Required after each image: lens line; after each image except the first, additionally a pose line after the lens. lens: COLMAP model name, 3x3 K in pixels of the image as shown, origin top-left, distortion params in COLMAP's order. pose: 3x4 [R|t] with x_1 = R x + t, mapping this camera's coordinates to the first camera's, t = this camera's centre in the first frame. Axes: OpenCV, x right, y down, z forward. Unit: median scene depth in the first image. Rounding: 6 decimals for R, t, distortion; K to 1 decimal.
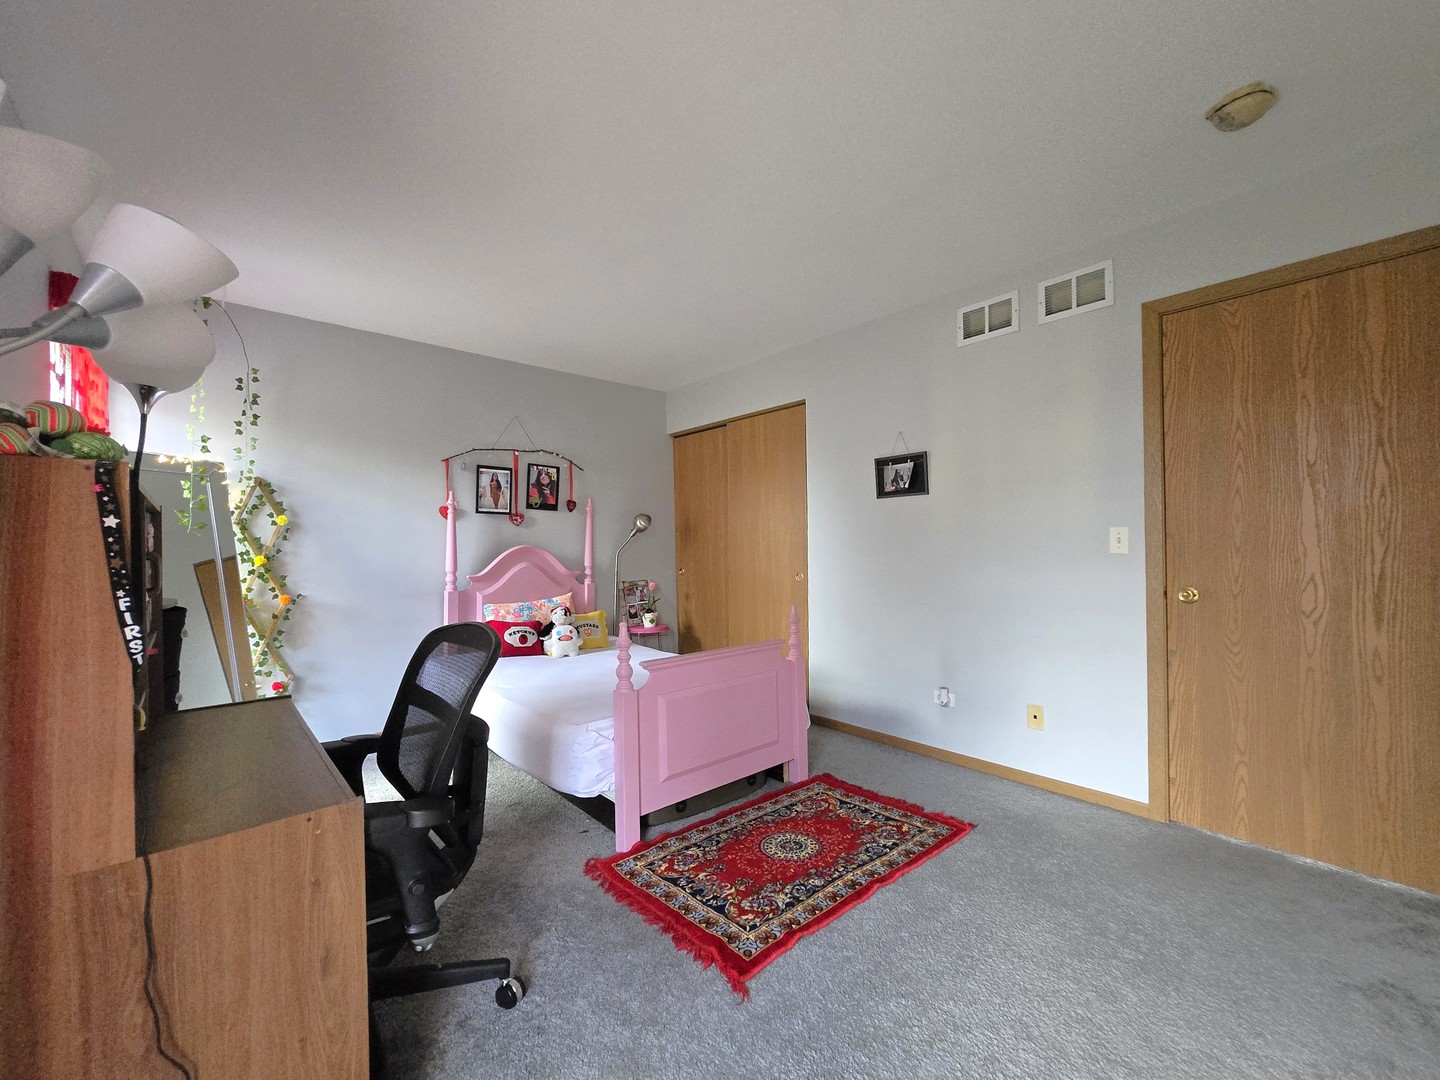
lens RADIAL K [[572.7, 0, 722.9], [0, 572.7, 545.0], [0, 0, 1]] dist [-0.003582, 0.000023]
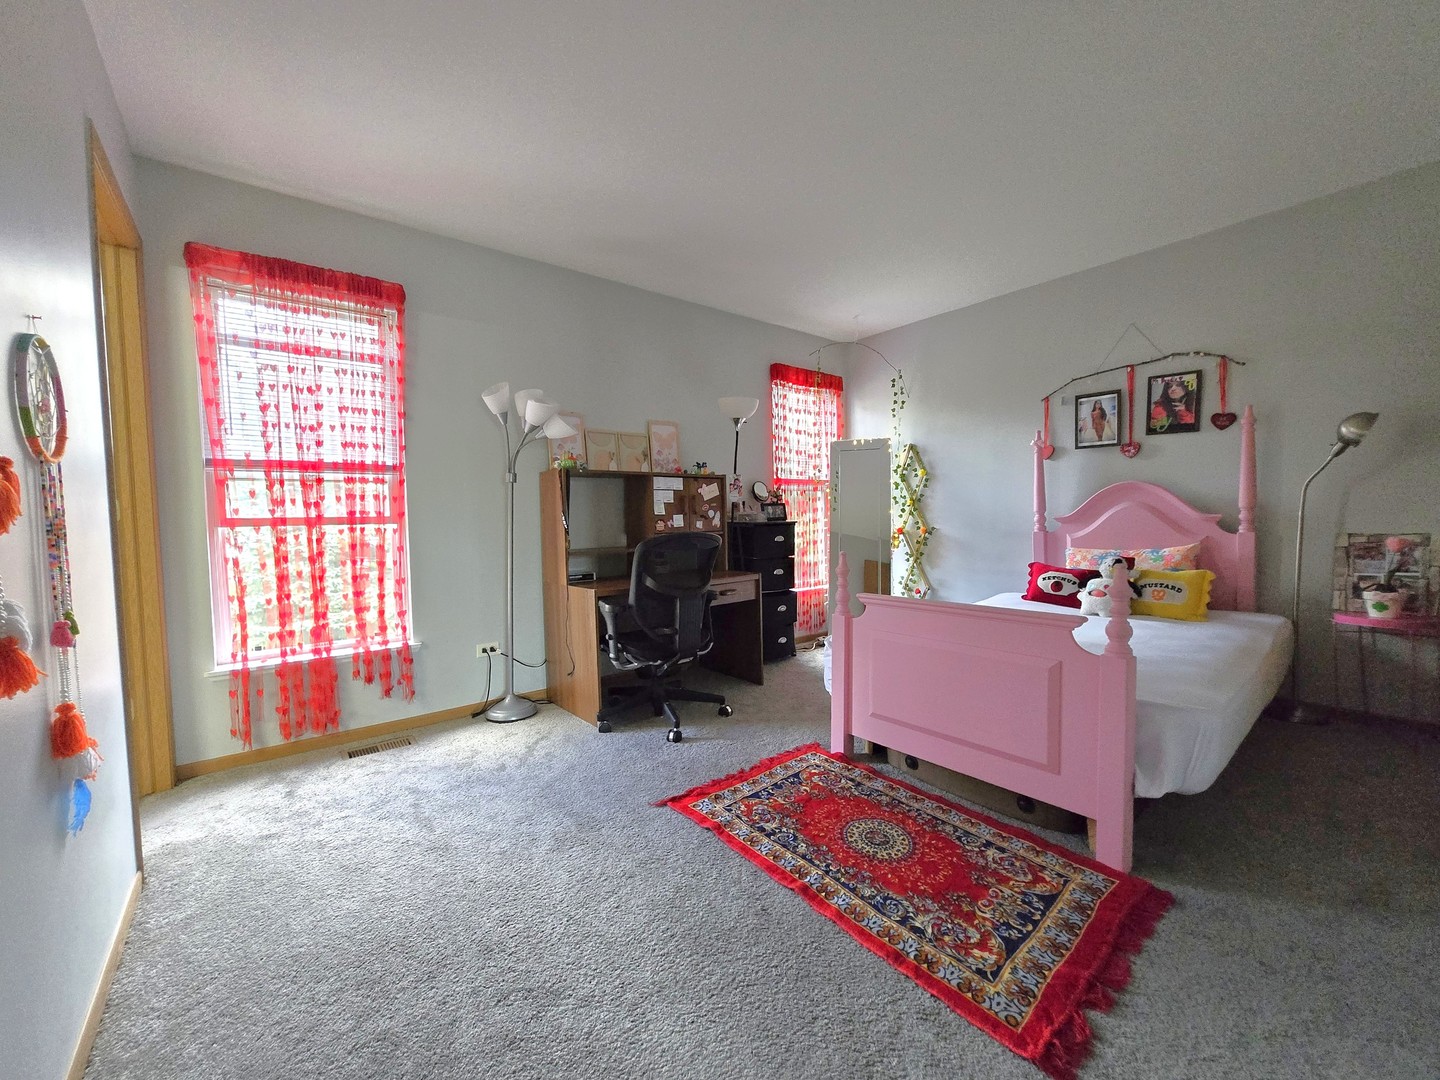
lens RADIAL K [[572.7, 0, 722.9], [0, 572.7, 545.0], [0, 0, 1]] dist [-0.003582, 0.000023]
pose [[-0.037734, 0.059340, -0.997524, 0.645007], [0.024201, 0.997997, 0.058453, 0.038350], [0.998995, -0.021936, -0.039094, 0.576448]]
